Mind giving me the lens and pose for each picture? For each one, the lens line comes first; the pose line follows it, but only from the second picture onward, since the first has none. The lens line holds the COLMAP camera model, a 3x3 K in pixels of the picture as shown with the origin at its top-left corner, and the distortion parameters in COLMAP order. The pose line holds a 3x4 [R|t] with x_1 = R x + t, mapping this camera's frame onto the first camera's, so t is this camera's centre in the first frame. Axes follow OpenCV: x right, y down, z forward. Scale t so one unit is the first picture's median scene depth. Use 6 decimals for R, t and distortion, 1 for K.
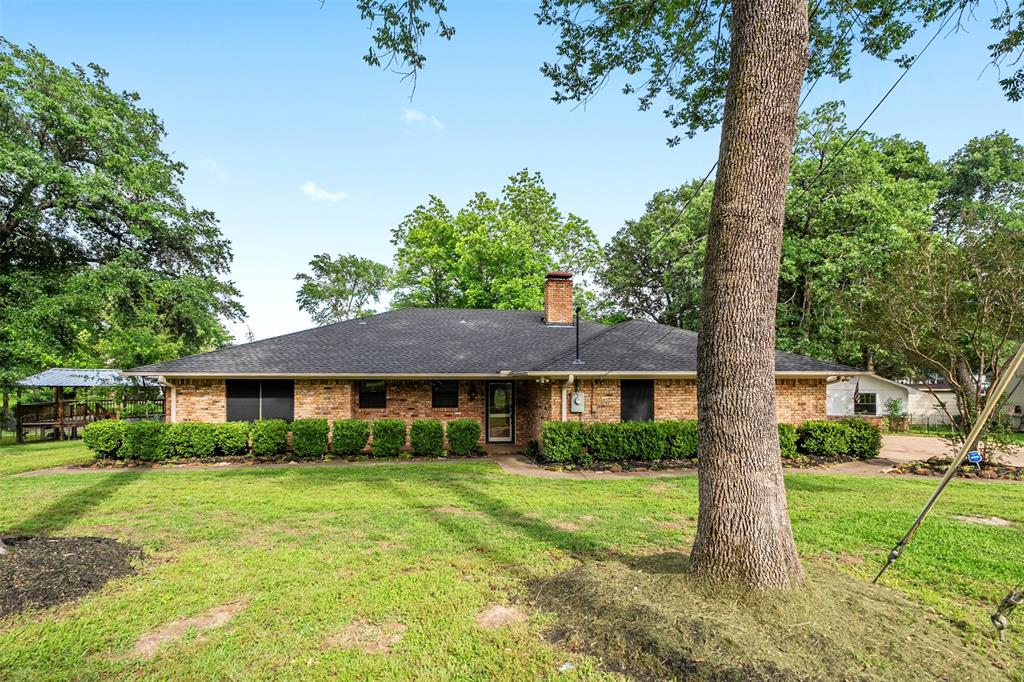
lens RADIAL K [[477.1, 0, 512.0], [0, 477.1, 341.0], [0, 0, 1]] dist [-0.002417, -0.000011]
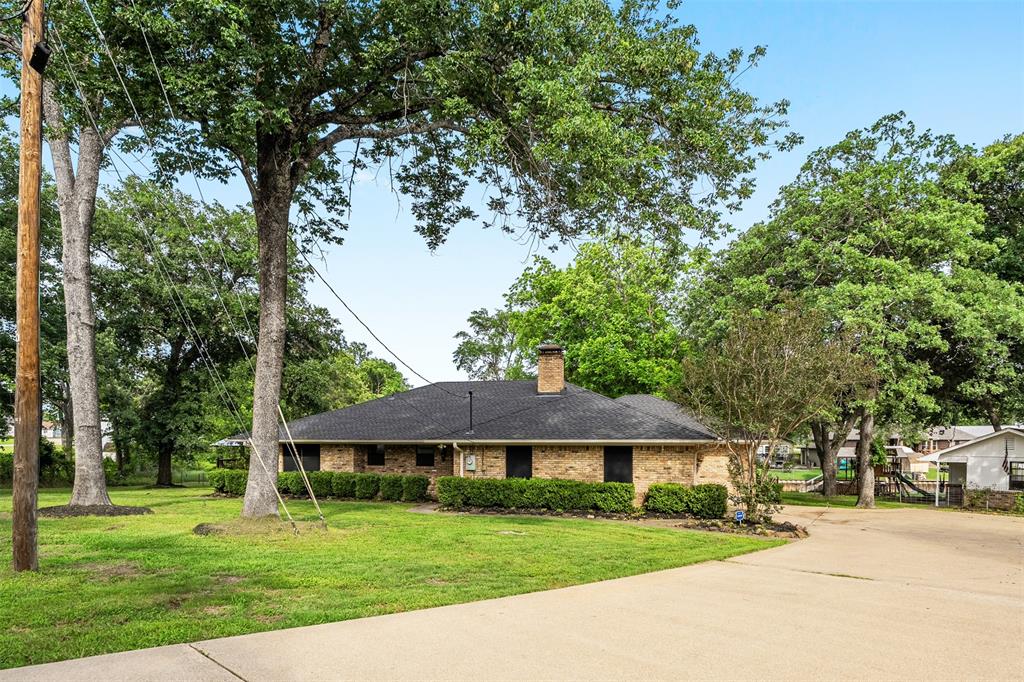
lens RADIAL K [[595.3, 0, 511.8], [0, 595.3, 394.6], [0, 0, 1]] dist [0.000546, 0.000107]
pose [[0.912079, -0.029407, -0.408958, 0.805970], [0.032590, 0.999468, 0.000817, -0.051097], [0.408717, -0.014073, 0.912553, -0.401118]]
